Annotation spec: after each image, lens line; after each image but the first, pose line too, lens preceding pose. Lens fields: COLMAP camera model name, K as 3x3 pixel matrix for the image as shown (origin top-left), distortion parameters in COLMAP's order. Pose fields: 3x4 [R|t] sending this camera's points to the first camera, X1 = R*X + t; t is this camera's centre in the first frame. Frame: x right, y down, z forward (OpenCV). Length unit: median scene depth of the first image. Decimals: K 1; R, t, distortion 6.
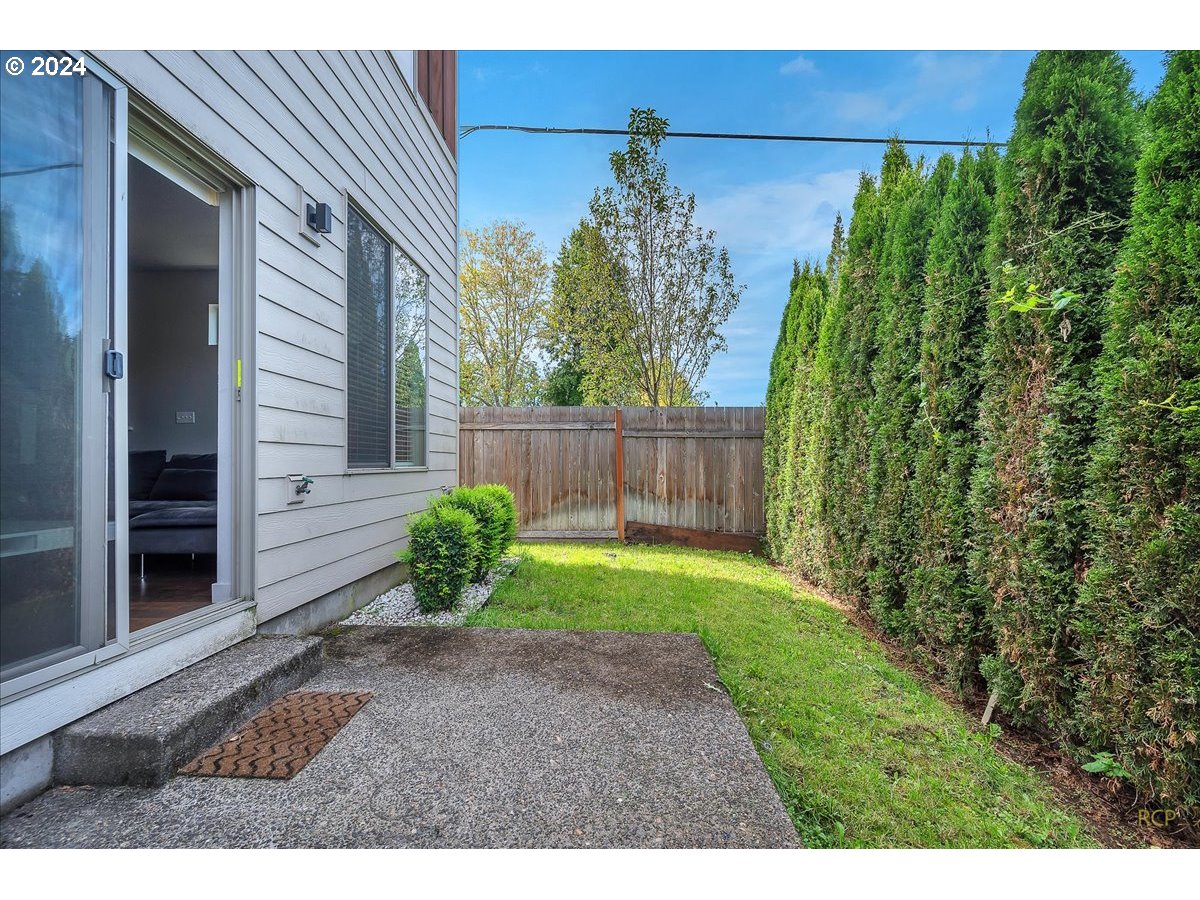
lens RADIAL K [[490.5, 0, 606.3], [0, 490.5, 459.9], [0, 0, 1]] dist [0.000680, 0.000446]
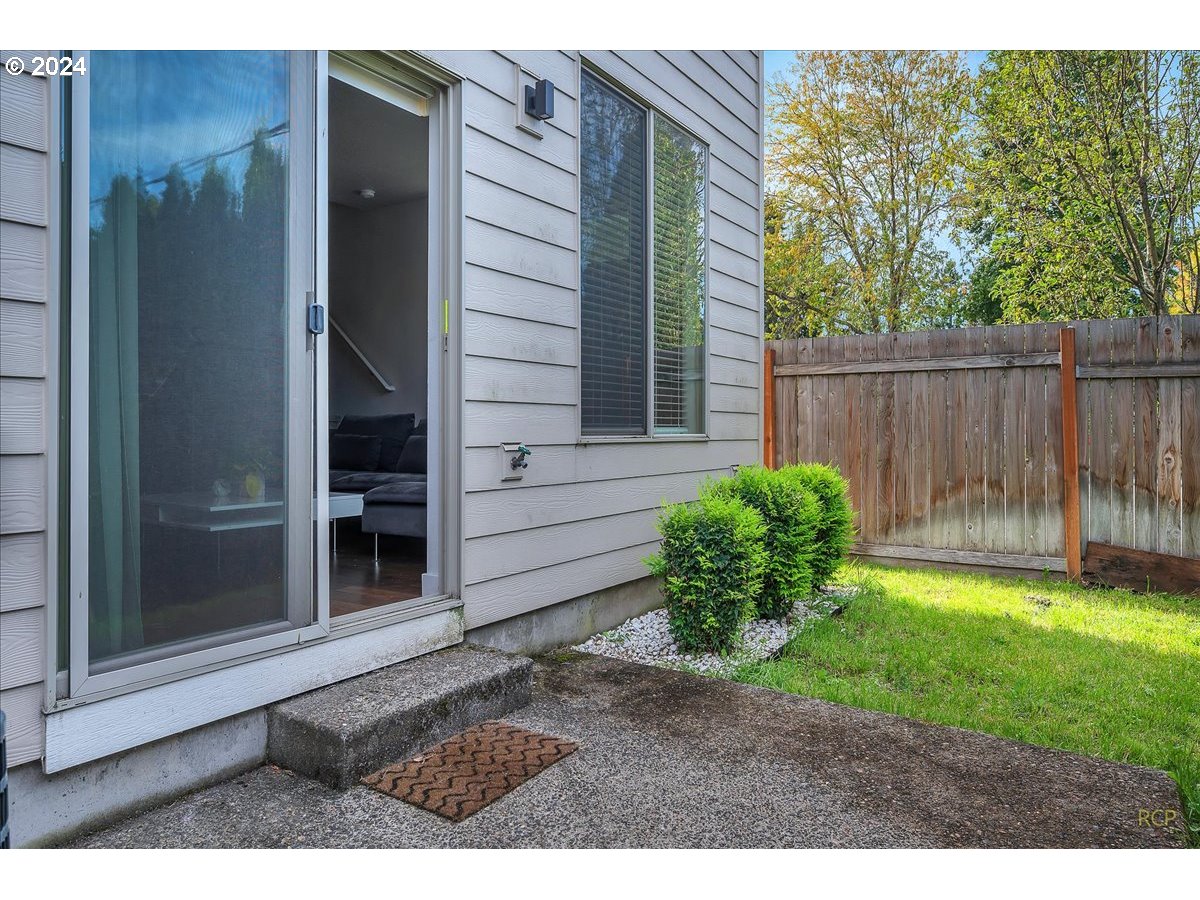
lens RADIAL K [[807.3, 0, 600.2], [0, 807.3, 425.5], [0, 0, 1]] dist [0.001675, 0.000495]
pose [[0.846027, -0.003260, -0.533131, 0.136099], [0.003008, 0.999995, -0.001343, 0.004196], [0.533132, -0.000468, 0.846032, 0.006652]]
